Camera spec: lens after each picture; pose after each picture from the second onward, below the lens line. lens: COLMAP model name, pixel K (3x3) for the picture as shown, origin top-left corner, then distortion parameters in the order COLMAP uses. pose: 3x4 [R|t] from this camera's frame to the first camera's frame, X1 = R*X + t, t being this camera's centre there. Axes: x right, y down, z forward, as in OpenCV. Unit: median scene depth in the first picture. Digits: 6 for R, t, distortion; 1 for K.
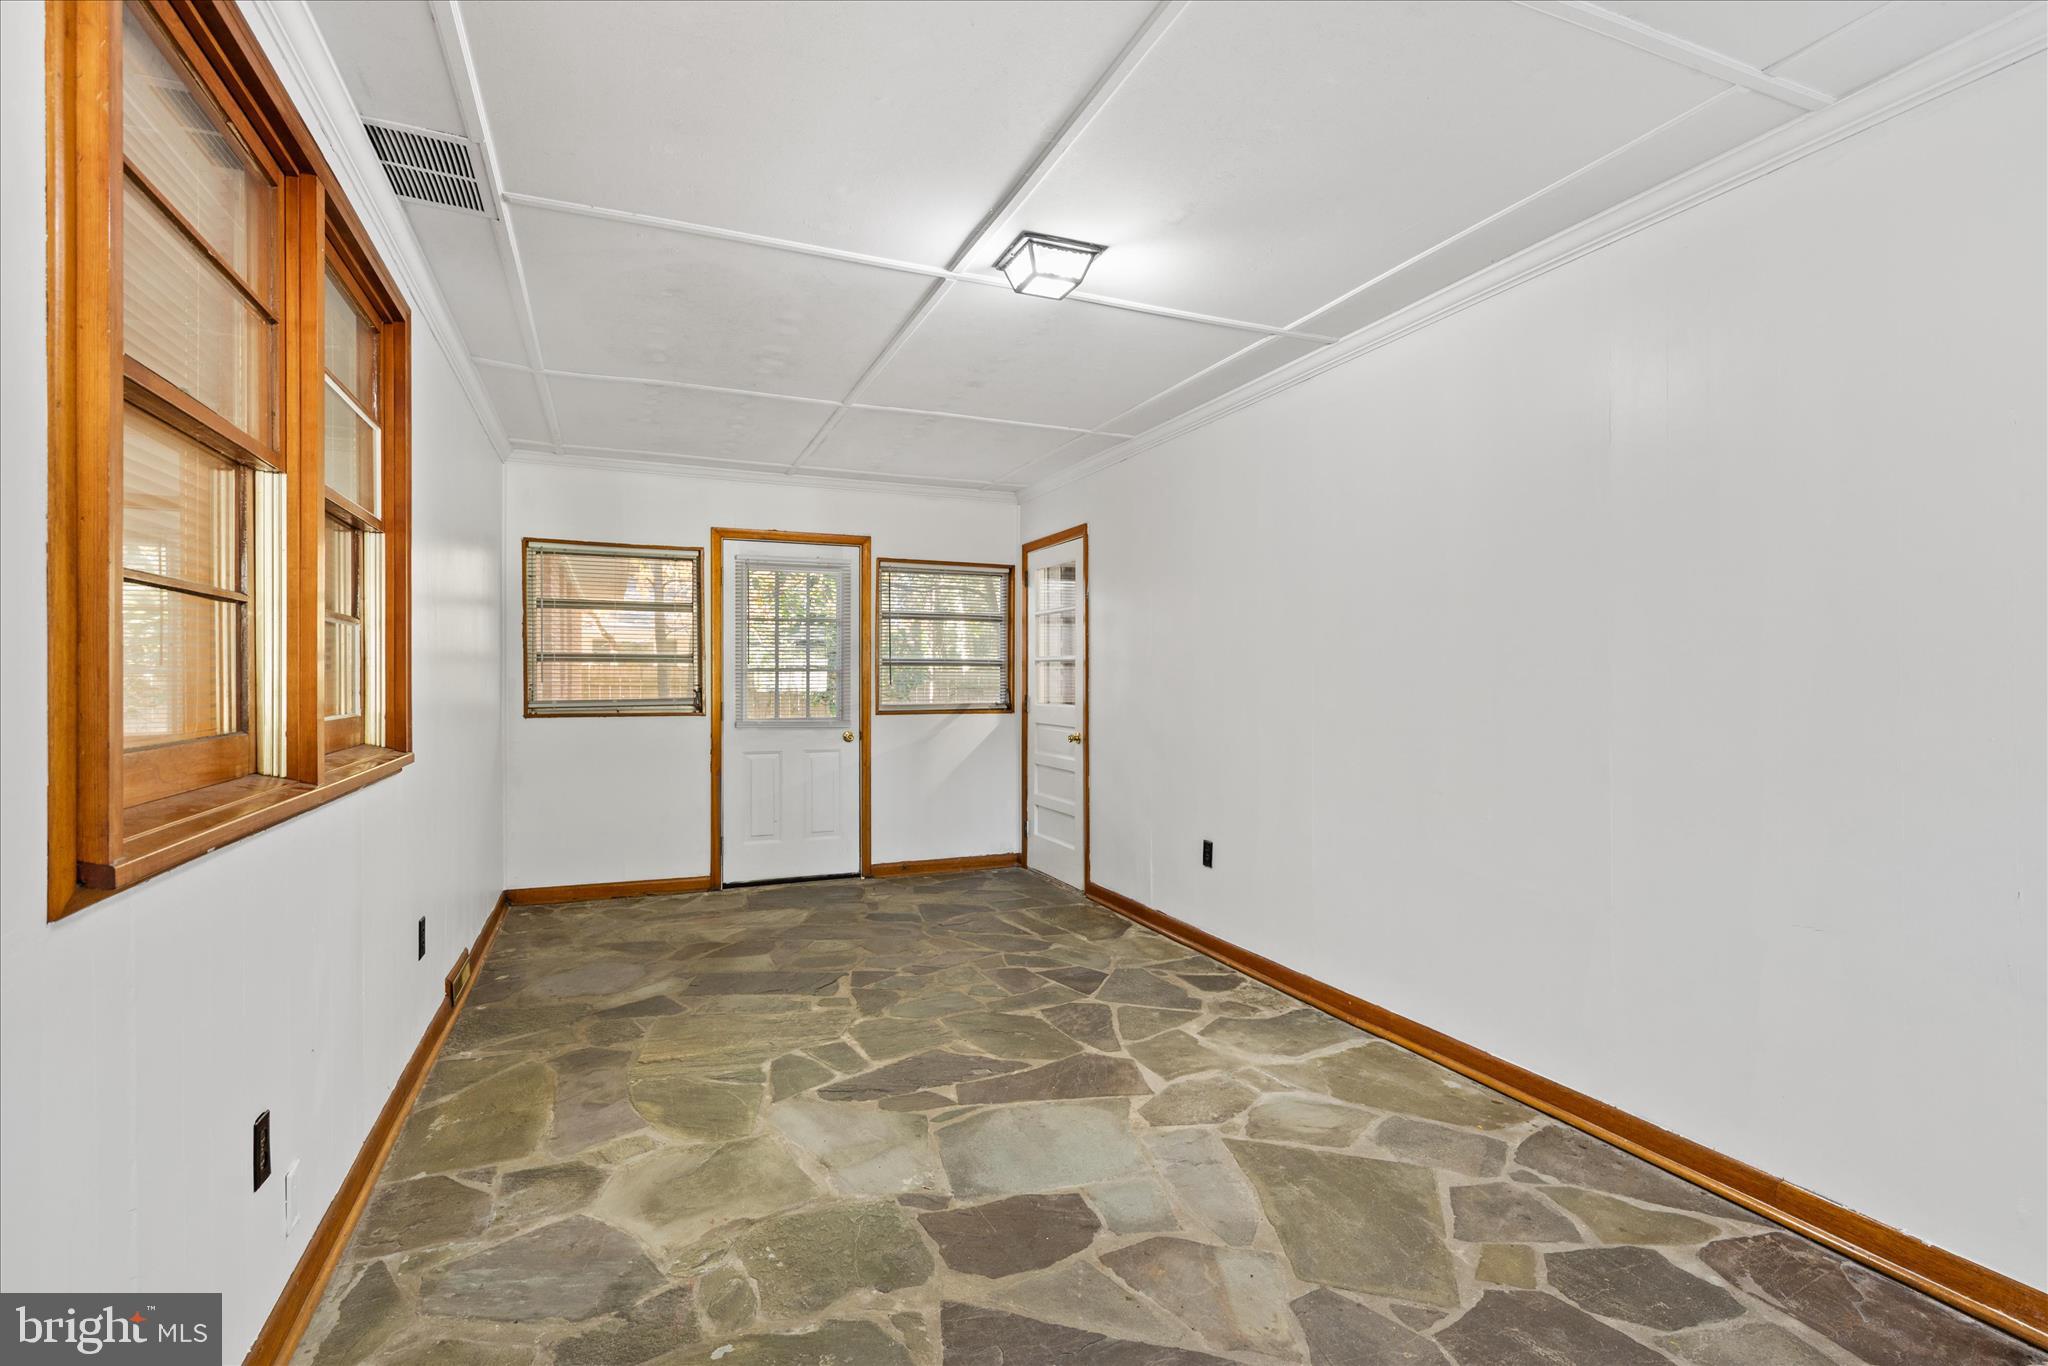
lens RADIAL K [[971.0, 0, 1027.5], [0, 971.0, 669.6], [0, 0, 1]] dist [-0.000598, -0.000442]
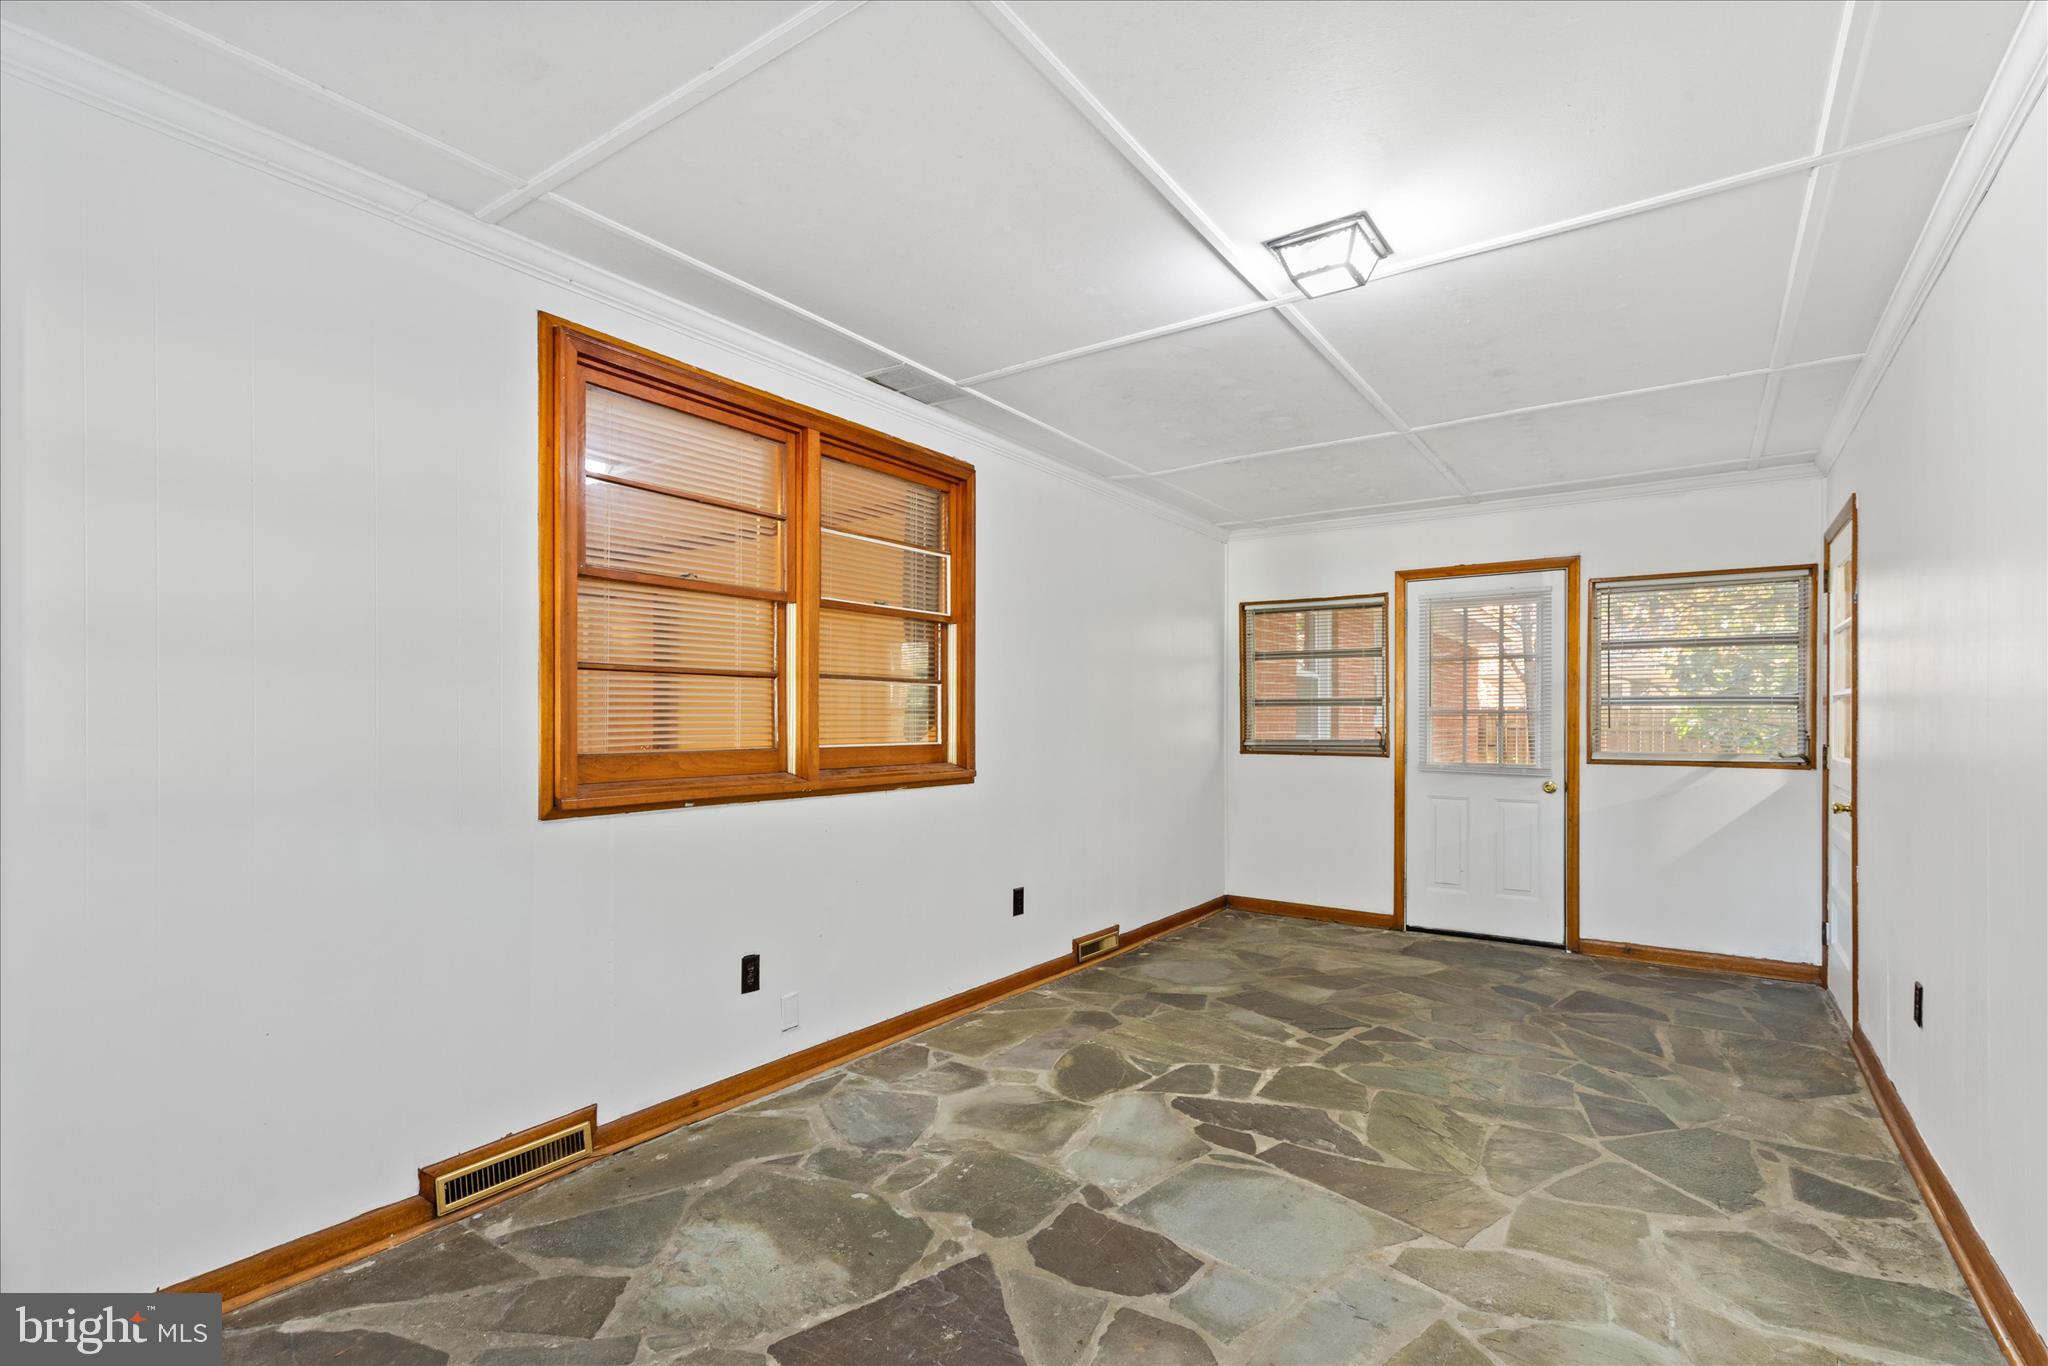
lens RADIAL K [[949.6, 0, 1034.5], [0, 949.6, 718.1], [0, 0, 1]] dist [0.000782, -0.000228]
pose [[0.521707, -0.000967, -0.853124, 0.474703], [0.005682, 0.999981, 0.002341, 0.002686], [0.853106, -0.006068, 0.521703, 0.237333]]
